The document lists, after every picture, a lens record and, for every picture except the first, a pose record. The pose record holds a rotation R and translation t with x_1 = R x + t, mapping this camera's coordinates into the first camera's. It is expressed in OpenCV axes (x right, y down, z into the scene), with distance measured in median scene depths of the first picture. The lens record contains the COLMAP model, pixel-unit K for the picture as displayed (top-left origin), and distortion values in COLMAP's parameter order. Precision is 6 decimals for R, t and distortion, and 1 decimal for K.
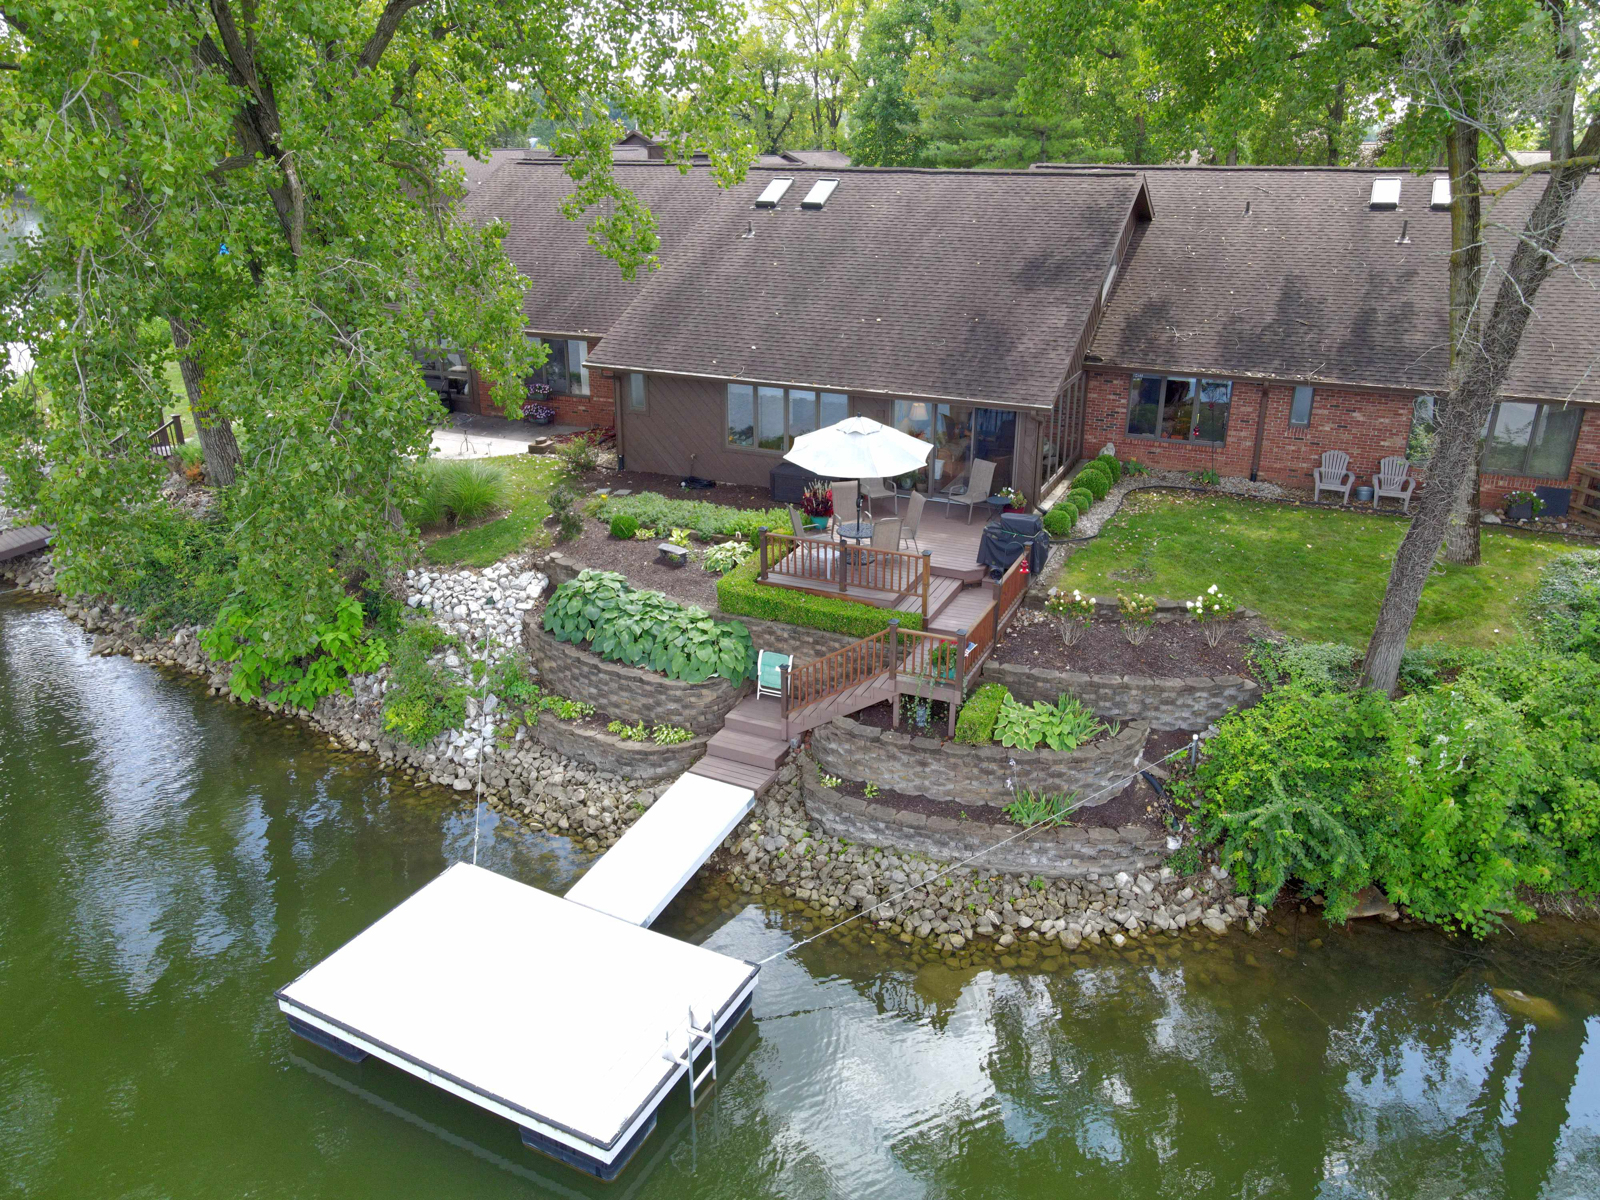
lens RADIAL K [[1177.4, 0, 793.8], [0, 1177.4, 600.9], [0, 0, 1]] dist [0.015697, 0.014022]
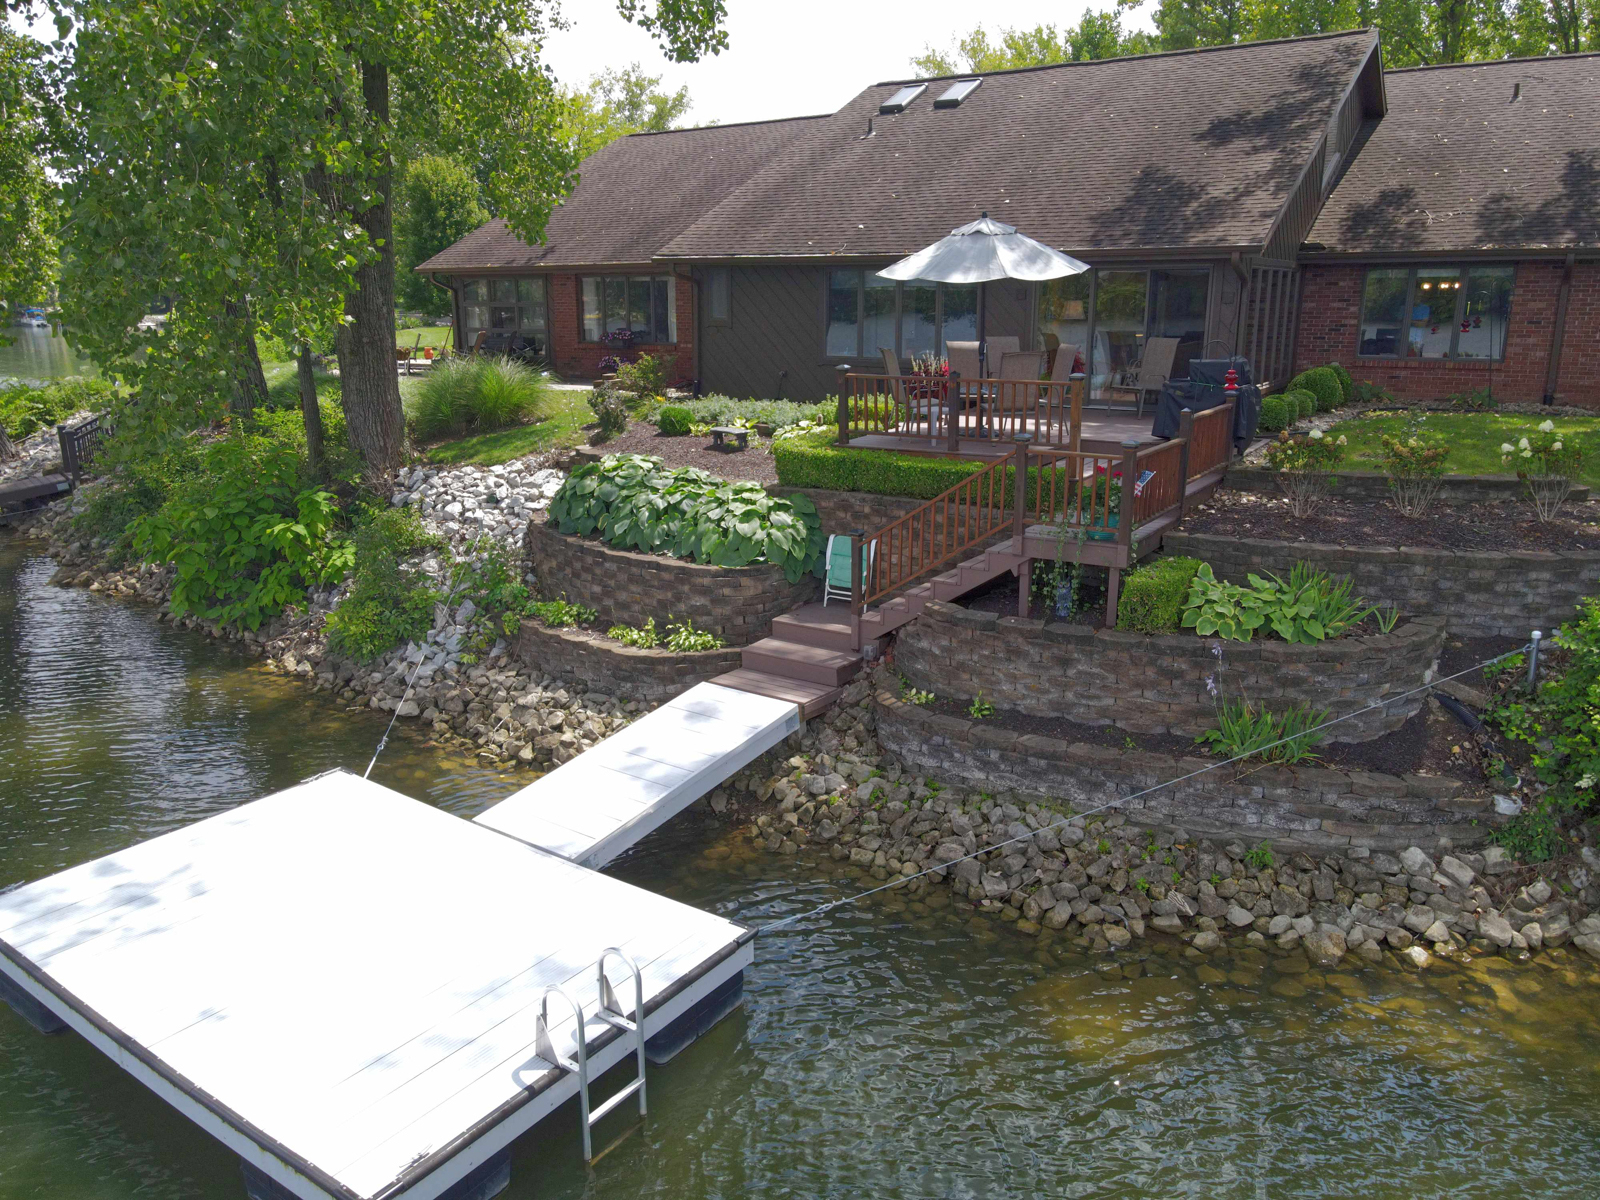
lens RADIAL K [[1177.4, 0, 792.1], [0, 1177.4, 592.0], [0, 0, 1]] dist [0.015697, 0.014022]
pose [[0.990420, 0.031462, -0.134458, 0.045395], [-0.048479, 0.990943, -0.125227, 0.170739], [0.129301, 0.130546, 0.982975, 0.331284]]
